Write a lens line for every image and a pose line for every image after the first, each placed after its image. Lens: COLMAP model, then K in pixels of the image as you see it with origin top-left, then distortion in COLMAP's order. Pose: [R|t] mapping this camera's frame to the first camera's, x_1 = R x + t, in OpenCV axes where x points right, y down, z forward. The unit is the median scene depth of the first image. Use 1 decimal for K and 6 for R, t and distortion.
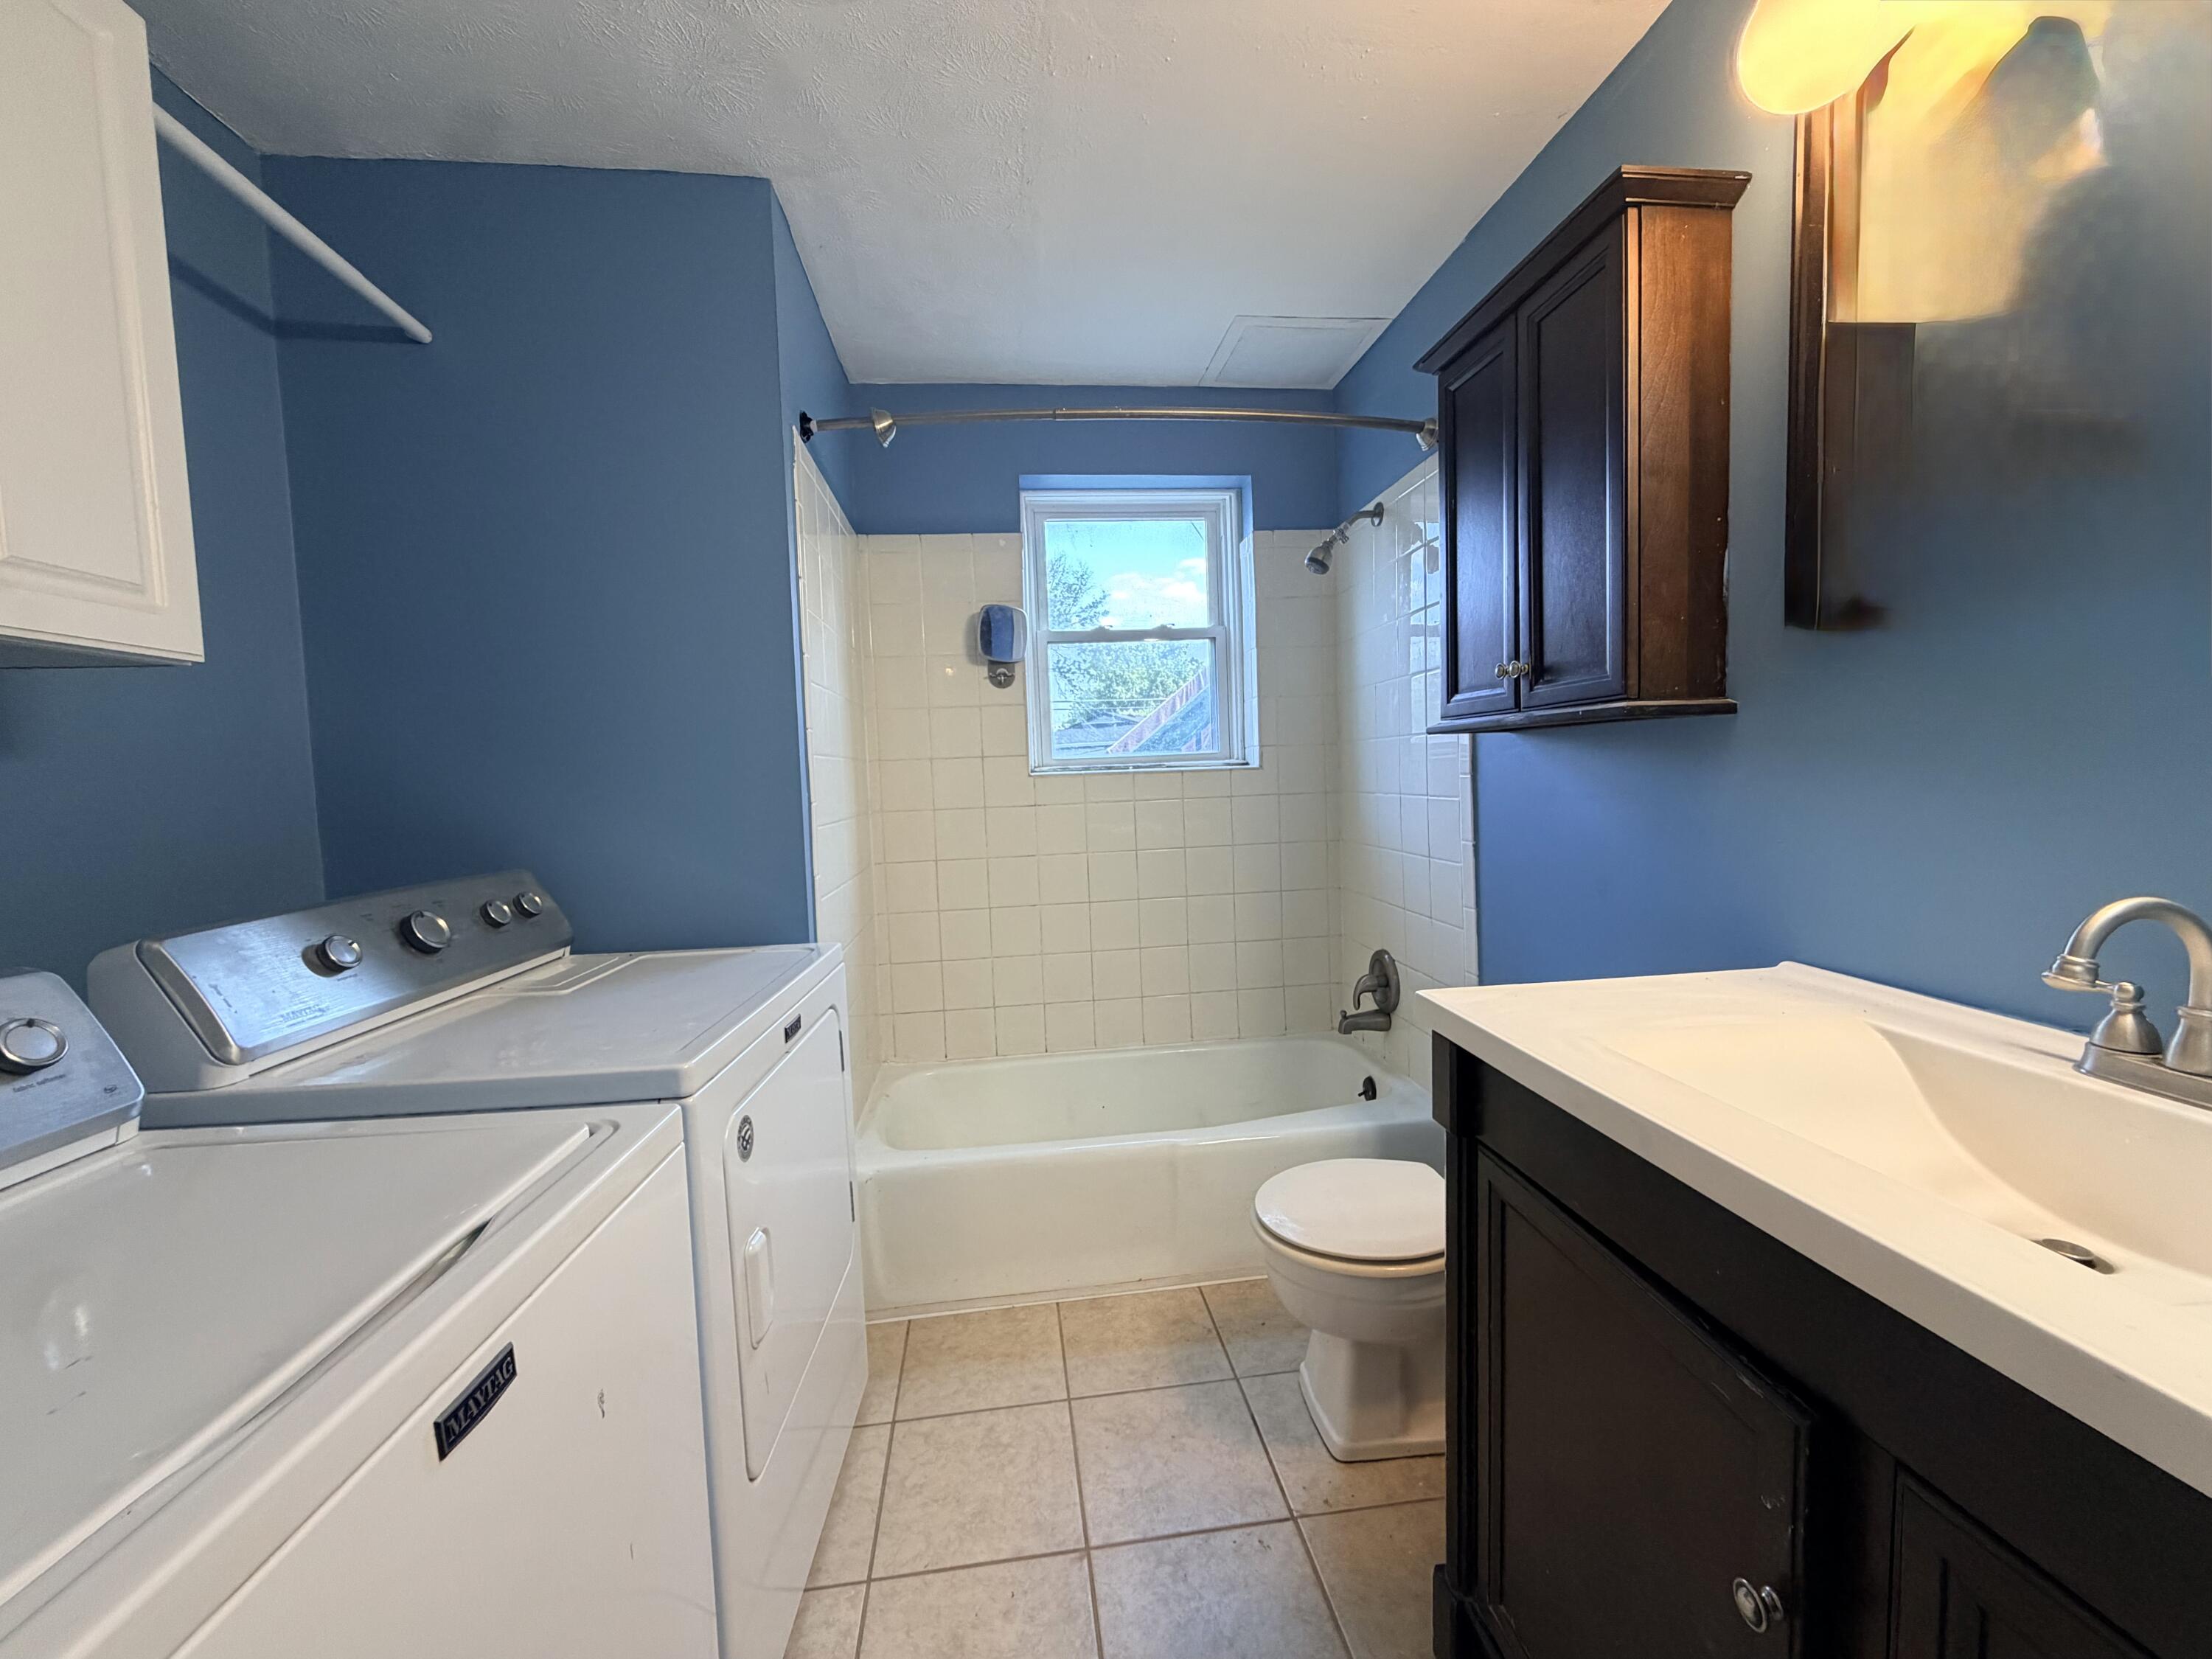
lens RADIAL K [[881.5, 0, 1110.5], [0, 881.5, 827.6], [0, 0, 1]] dist [0.002347, -0.000418]
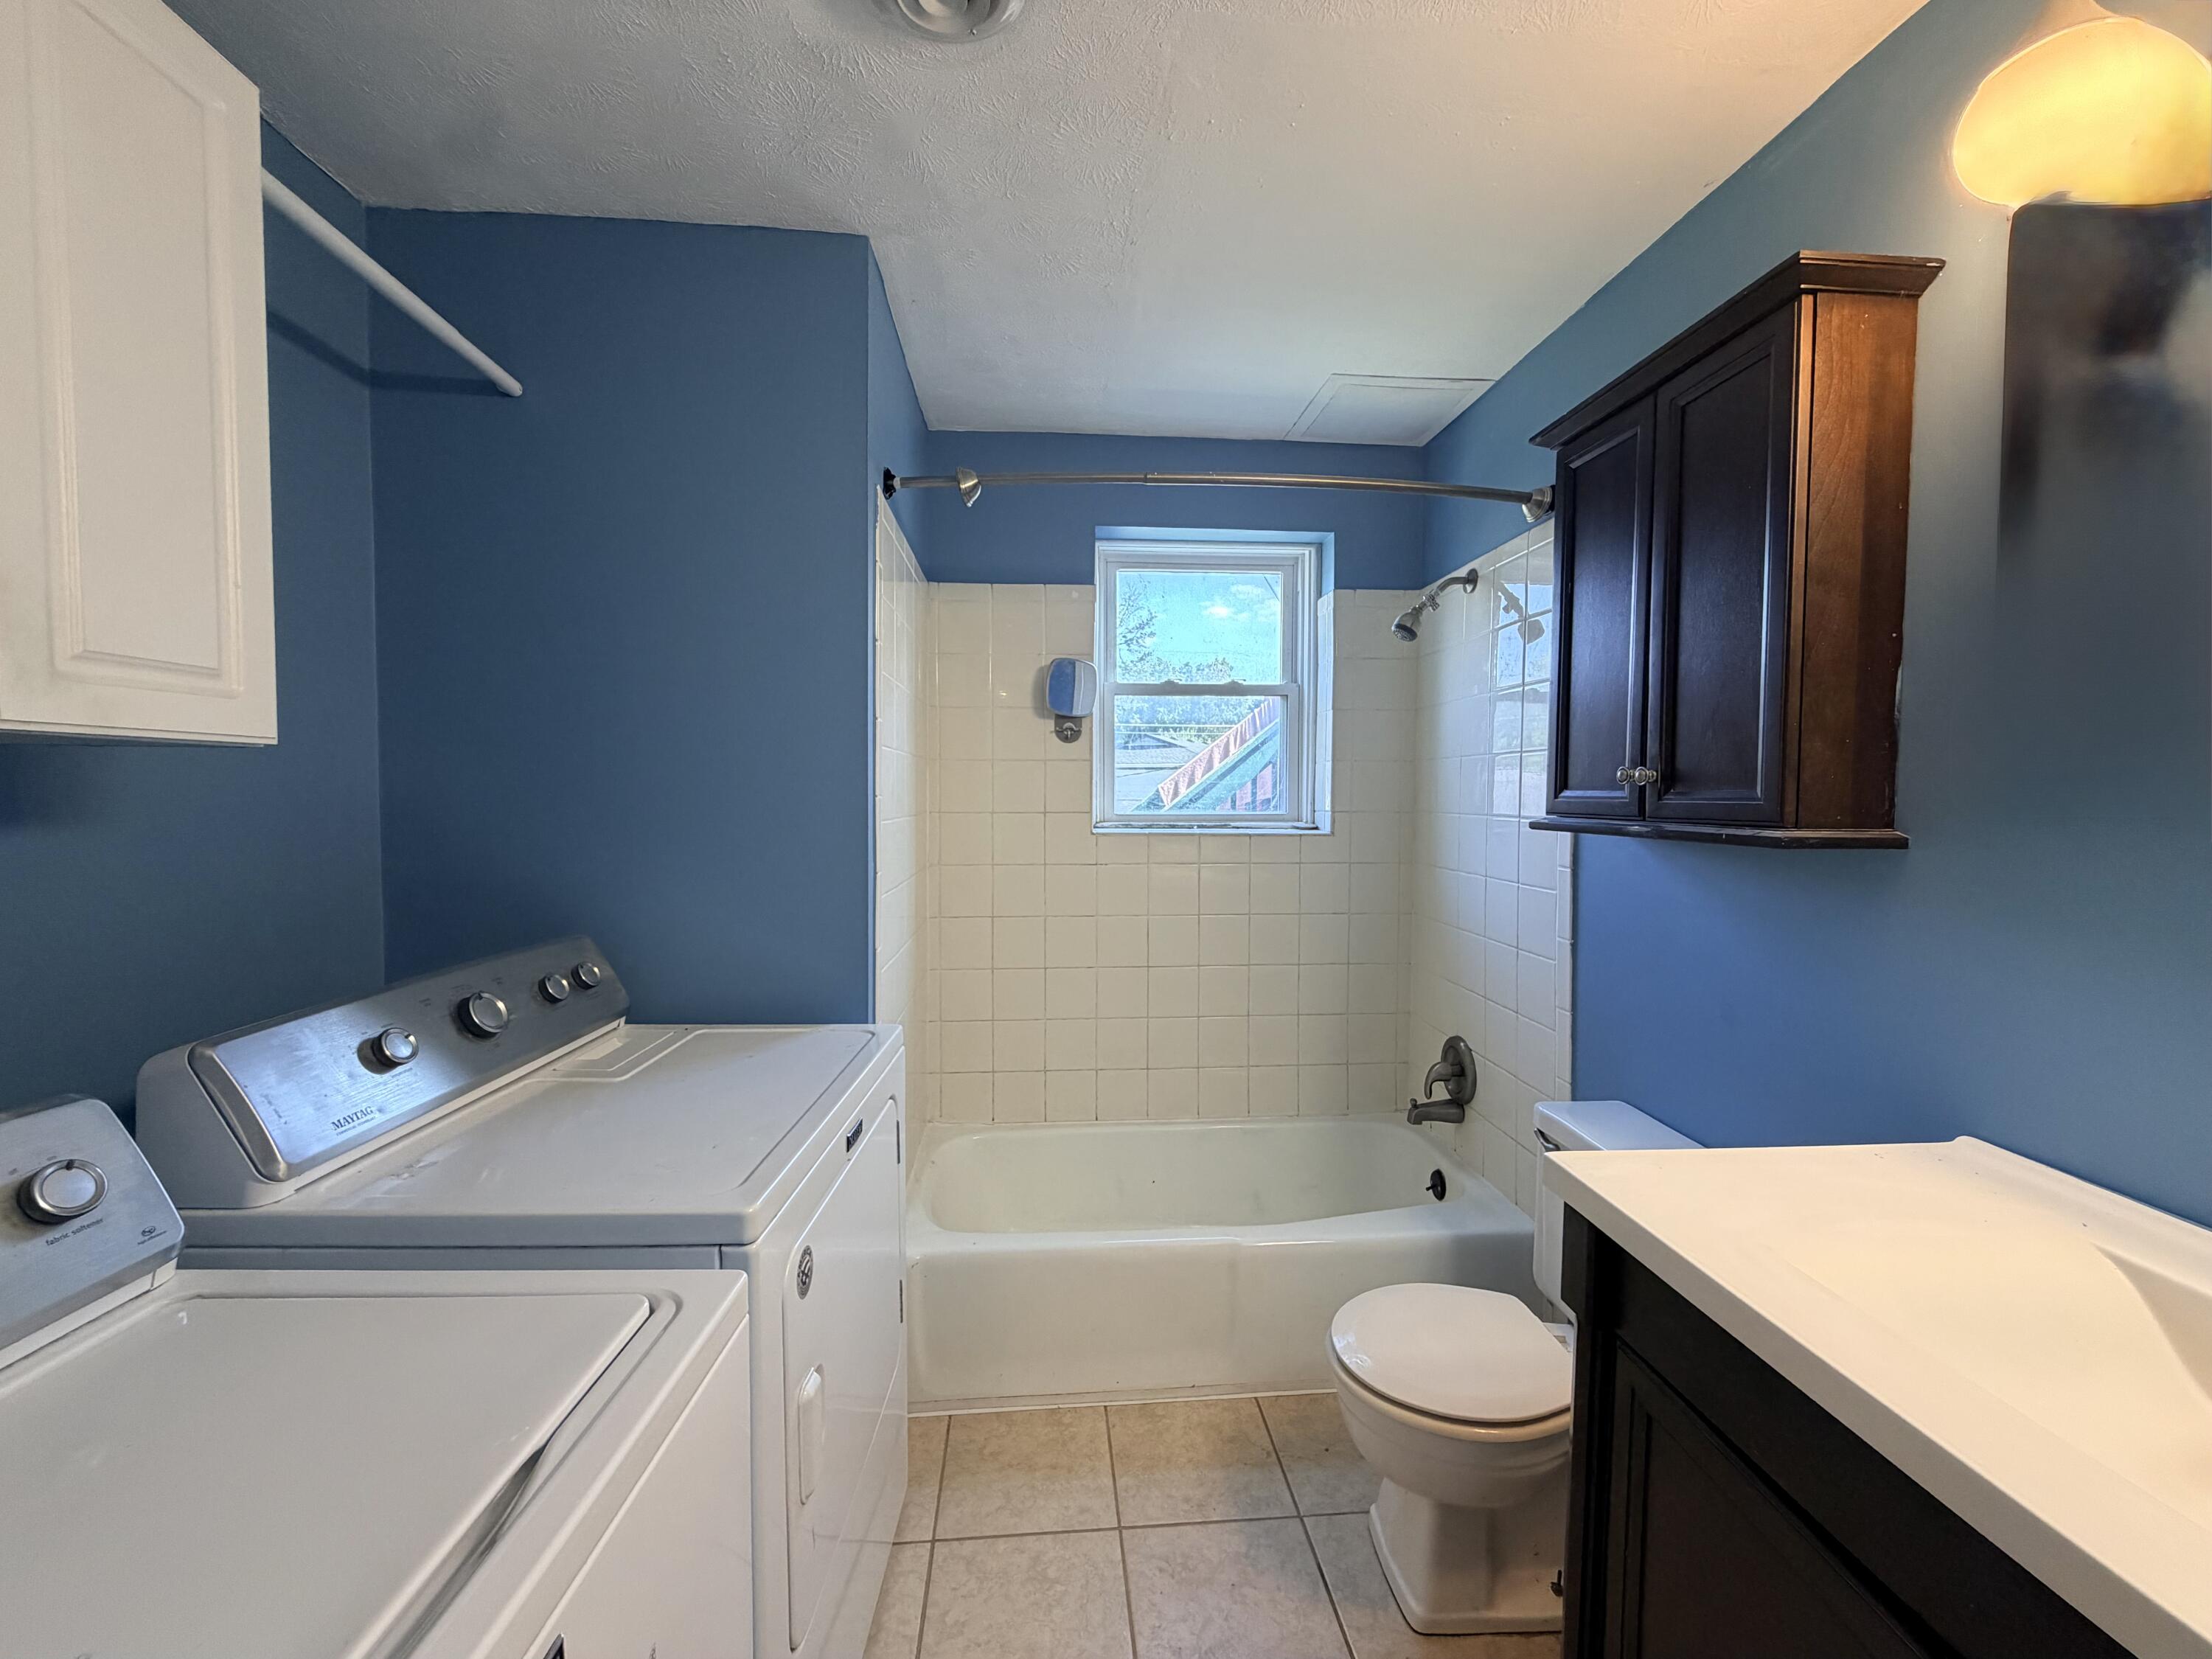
lens RADIAL K [[881.5, 0, 1110.4], [0, 881.5, 827.6], [0, 0, 1]] dist [0.002347, -0.000418]
pose [[0.998246, 0.042741, -0.040964, -0.055349], [-0.043527, 0.998881, -0.018480, -0.083050], [0.040128, 0.020230, 0.998990, 0.055749]]
